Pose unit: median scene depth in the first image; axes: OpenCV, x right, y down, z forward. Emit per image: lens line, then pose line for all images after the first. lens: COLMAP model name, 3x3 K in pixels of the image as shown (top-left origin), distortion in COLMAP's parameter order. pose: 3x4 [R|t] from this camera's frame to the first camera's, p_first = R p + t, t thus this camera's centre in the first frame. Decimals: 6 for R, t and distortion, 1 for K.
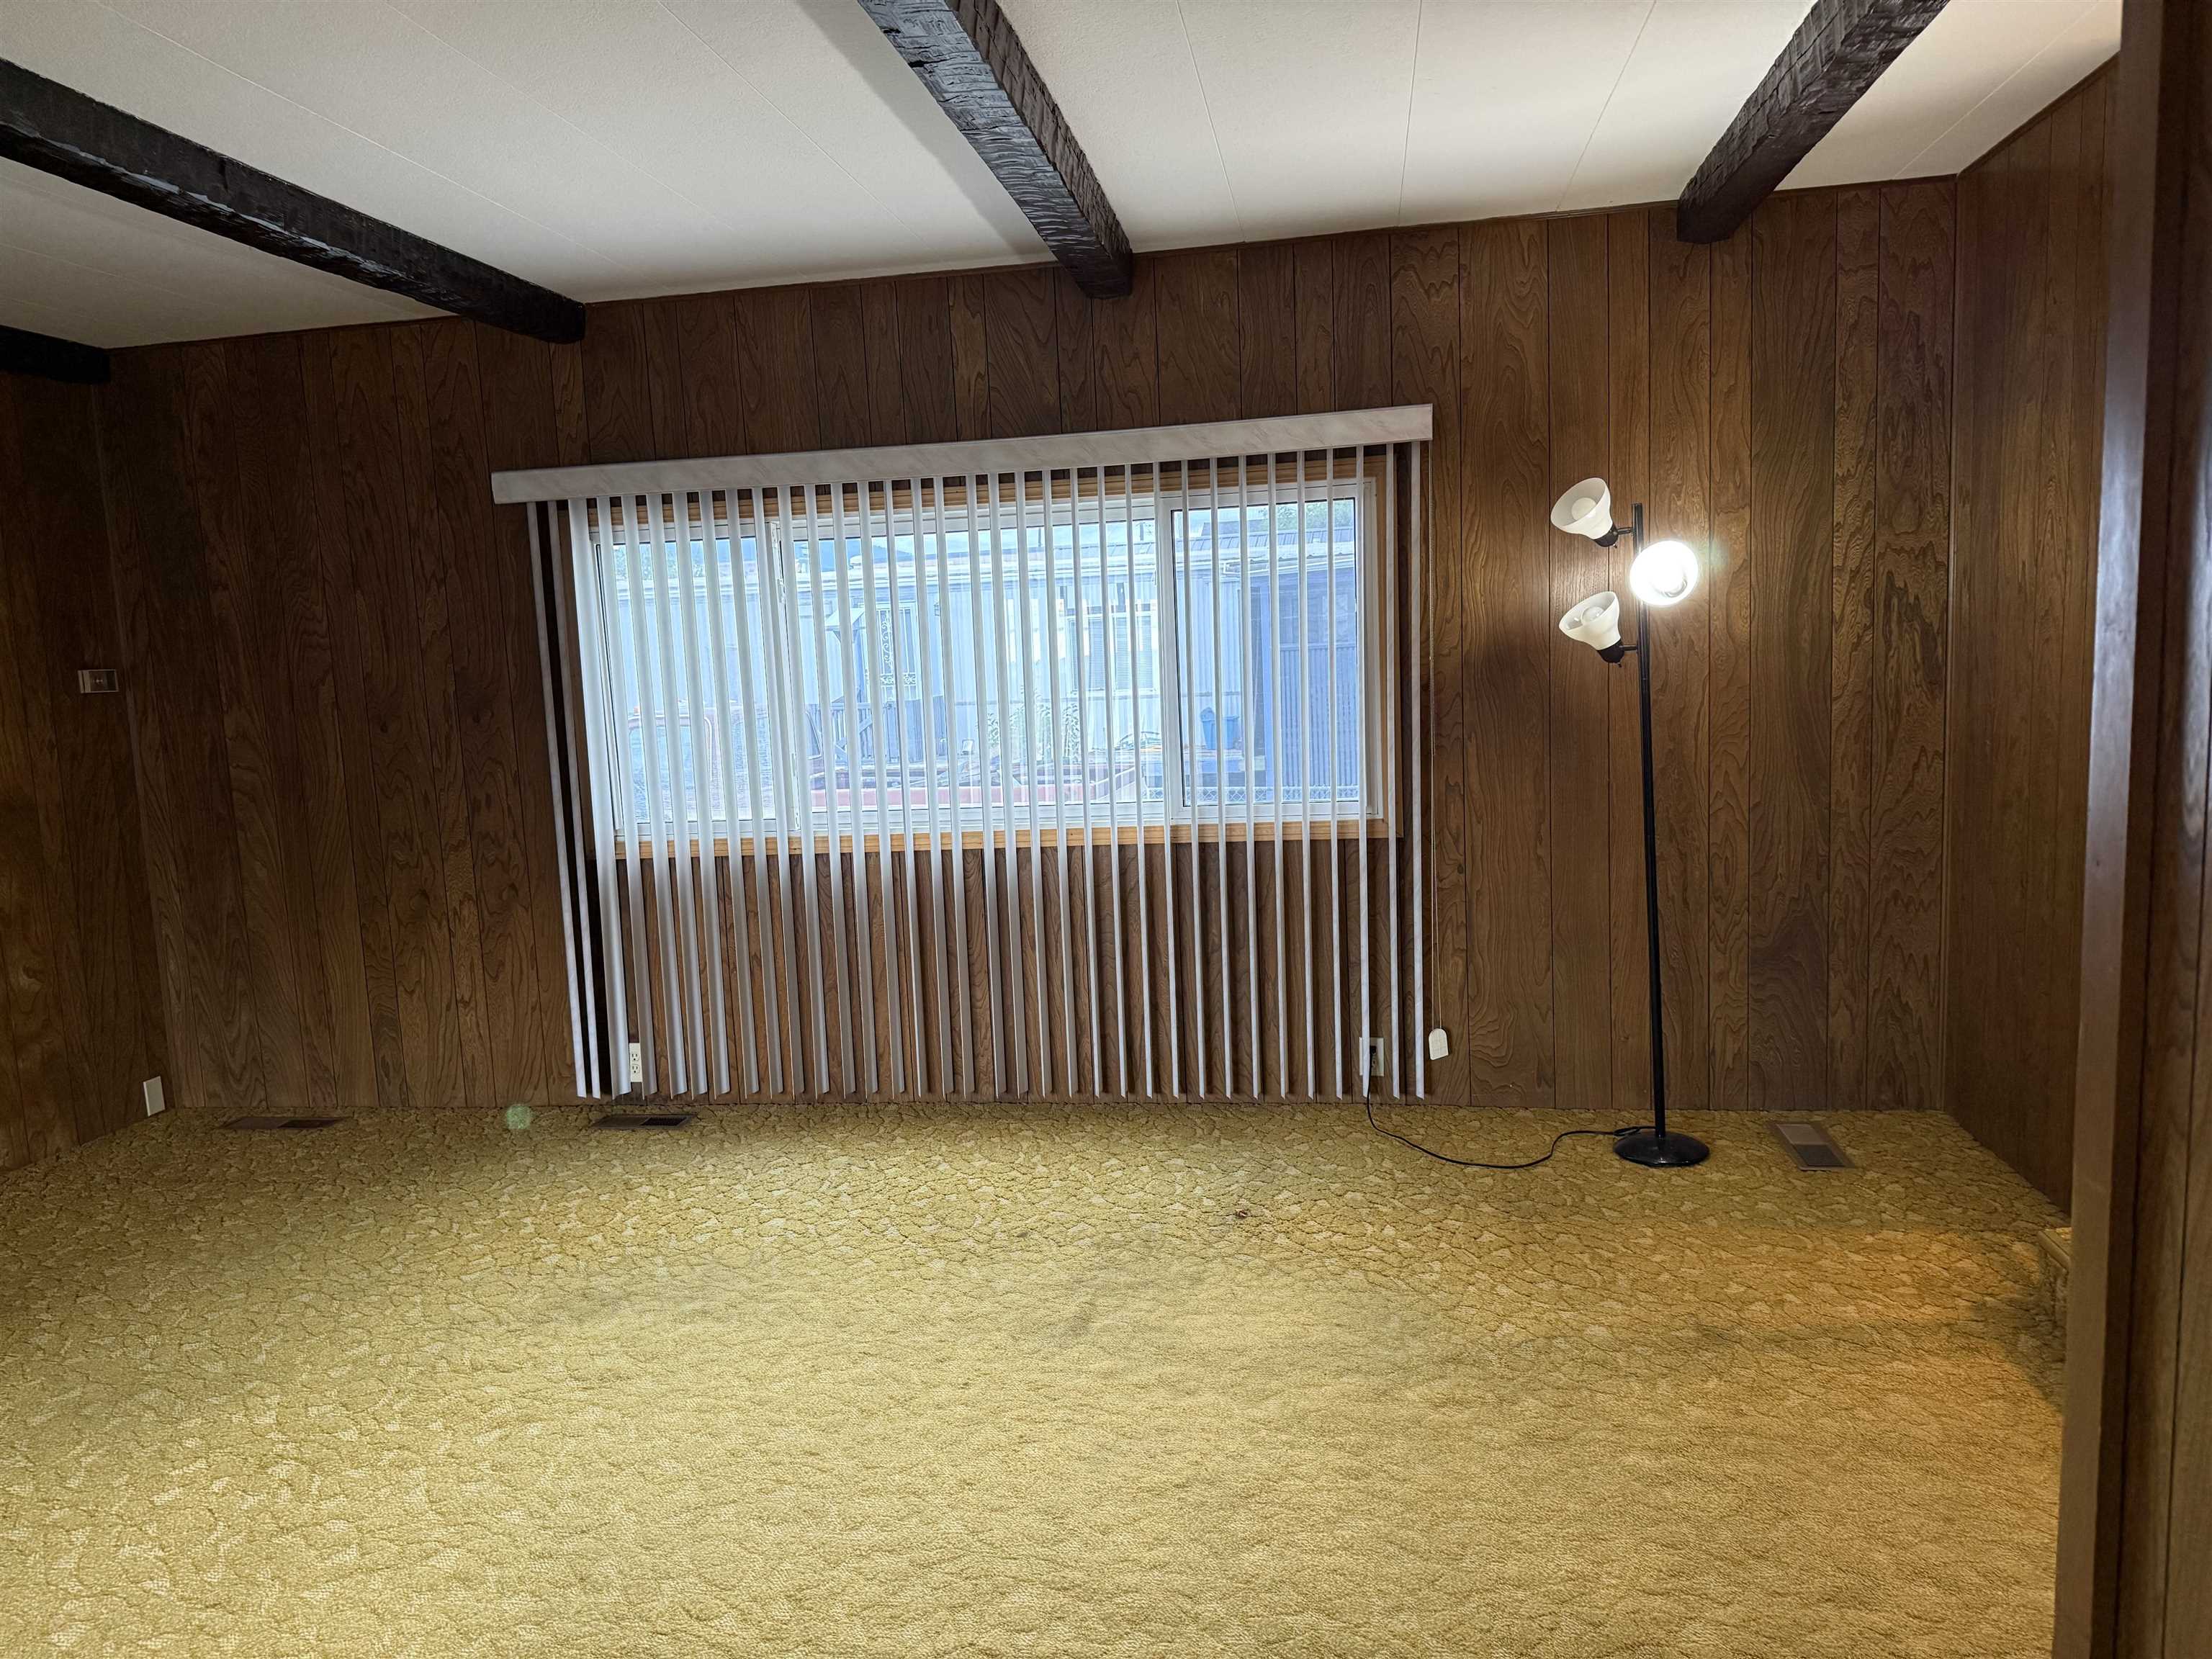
lens RADIAL K [[1566.6, 0, 1112.6], [0, 1566.6, 833.7], [0, 0, 1]] dist [0.003652, -0.007745]
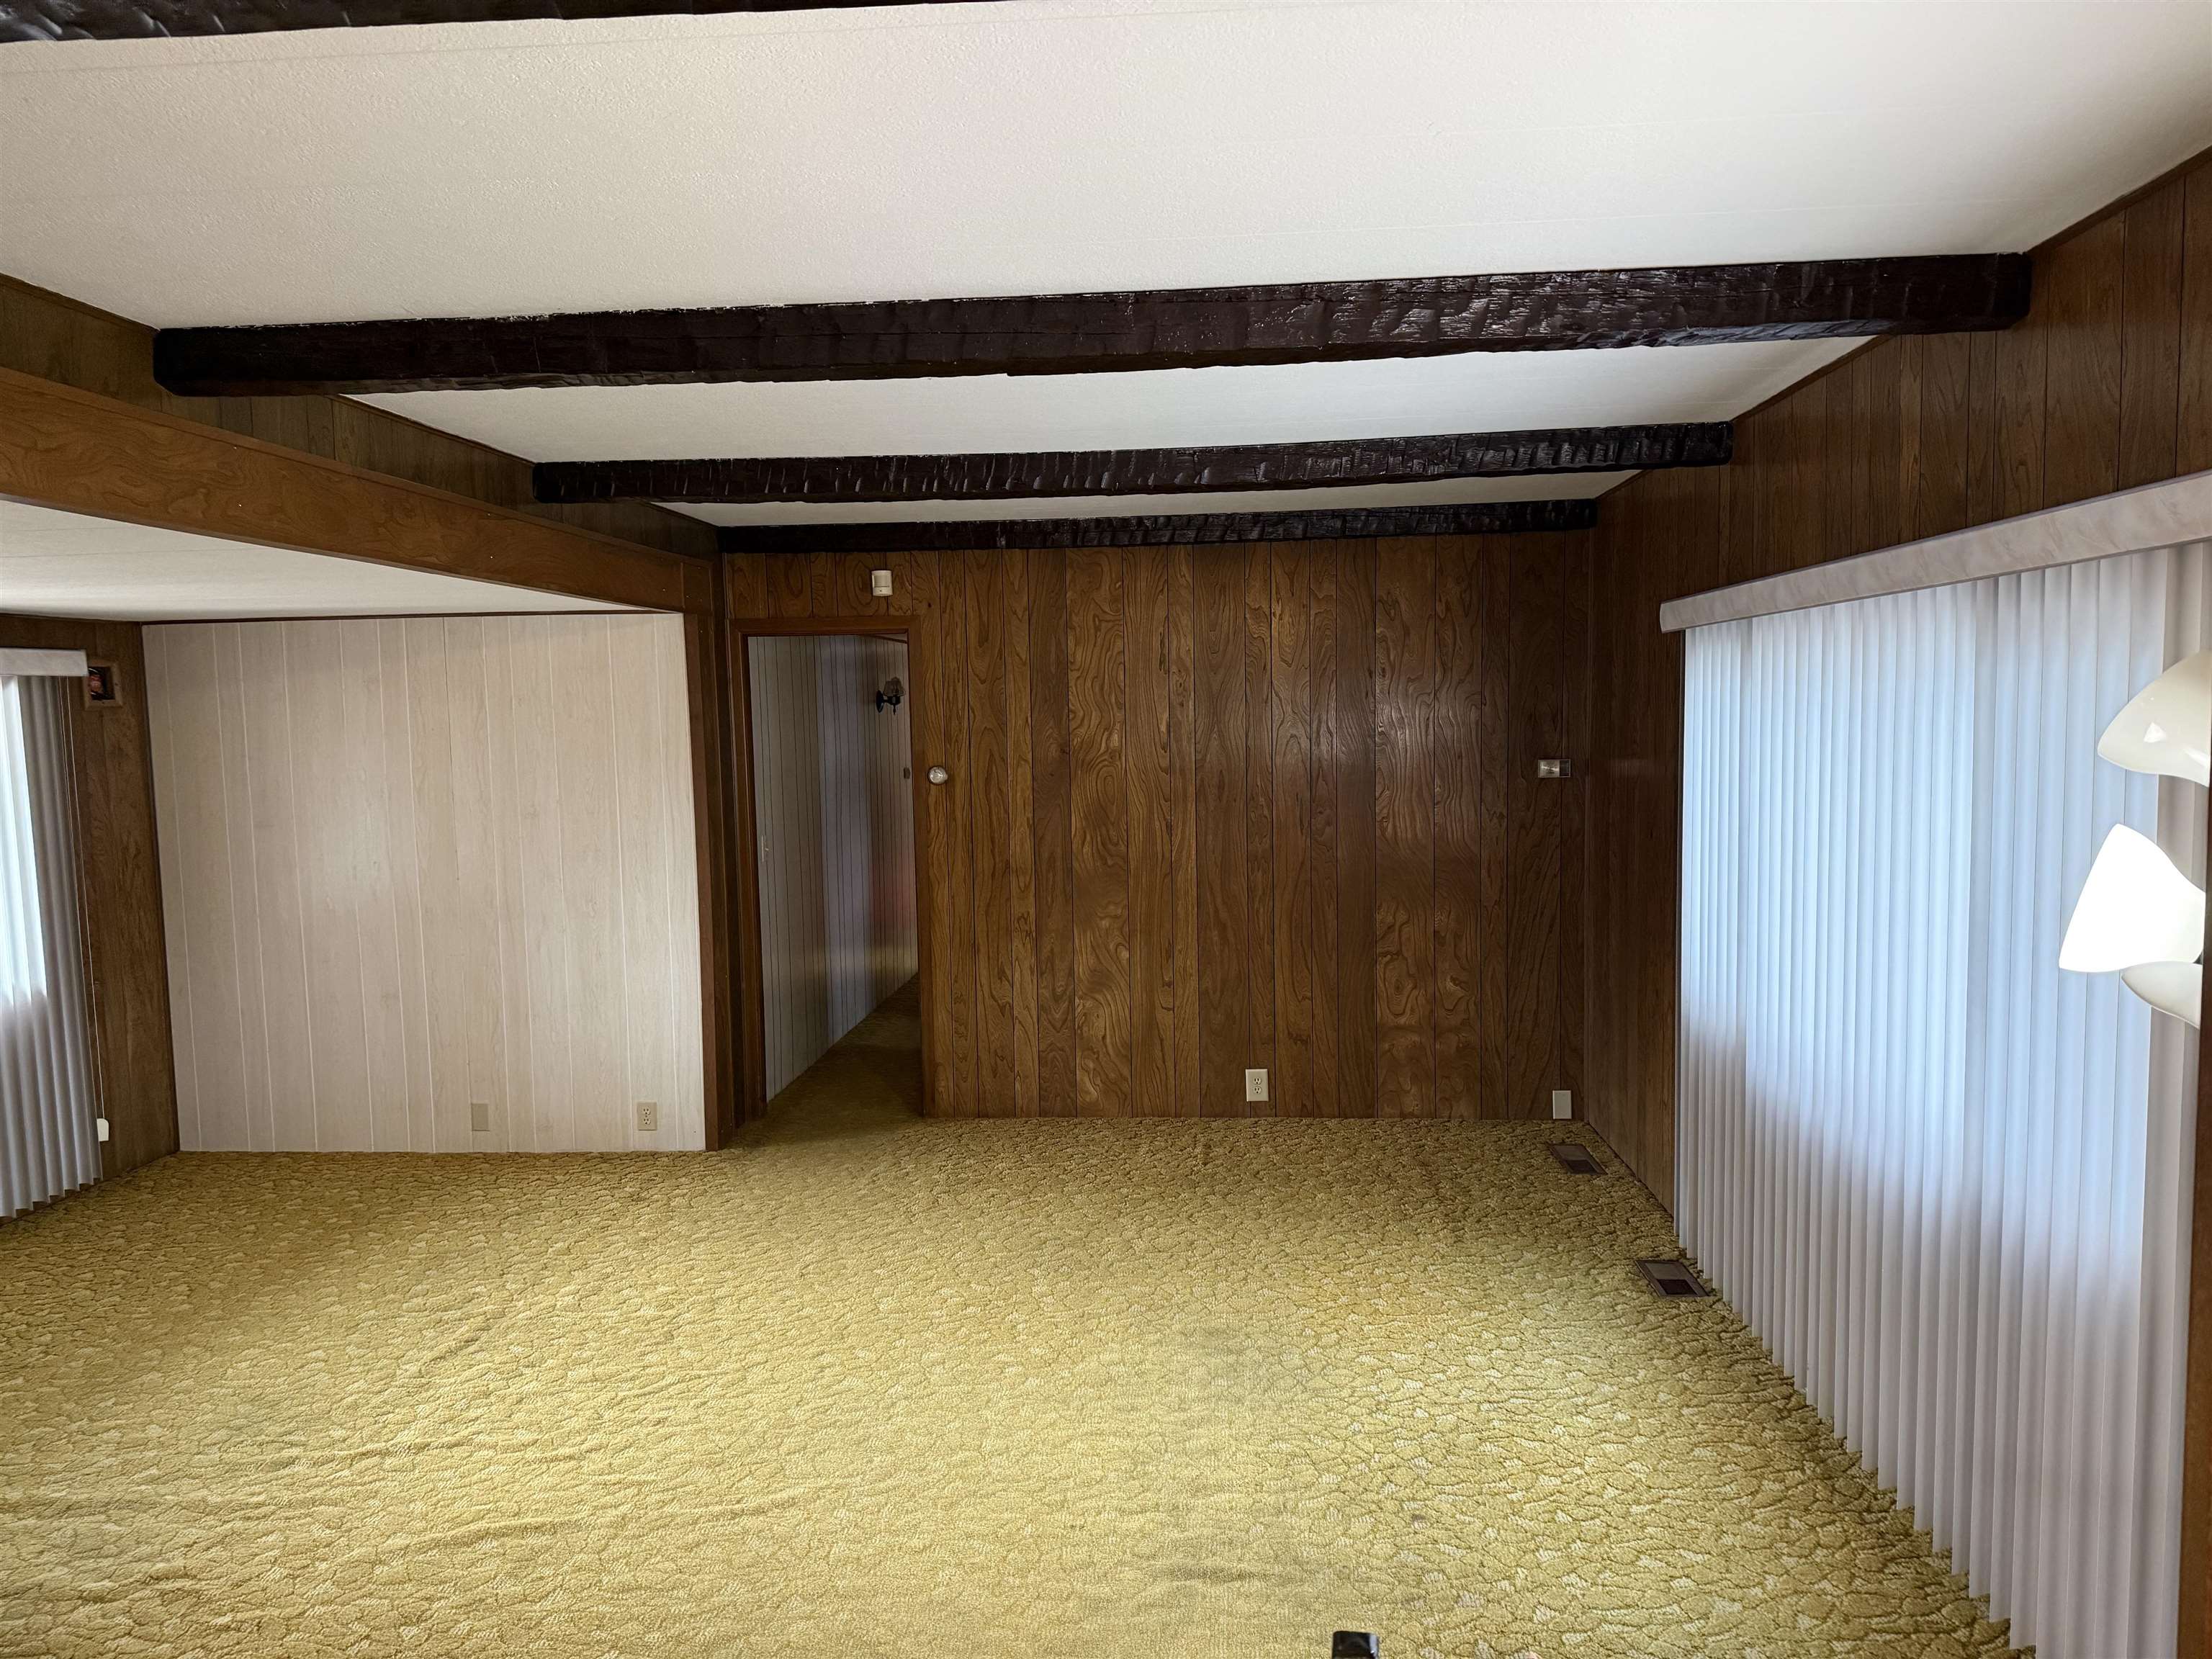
lens RADIAL K [[1566.6, 0, 1113.7], [0, 1566.6, 829.7], [0, 0, 1]] dist [0.003652, -0.007745]
pose [[0.079008, 0.126247, -0.988848, 0.599532], [-0.104383, 0.987543, 0.117740, -0.167832], [0.991394, 0.093916, 0.091201, 0.569977]]
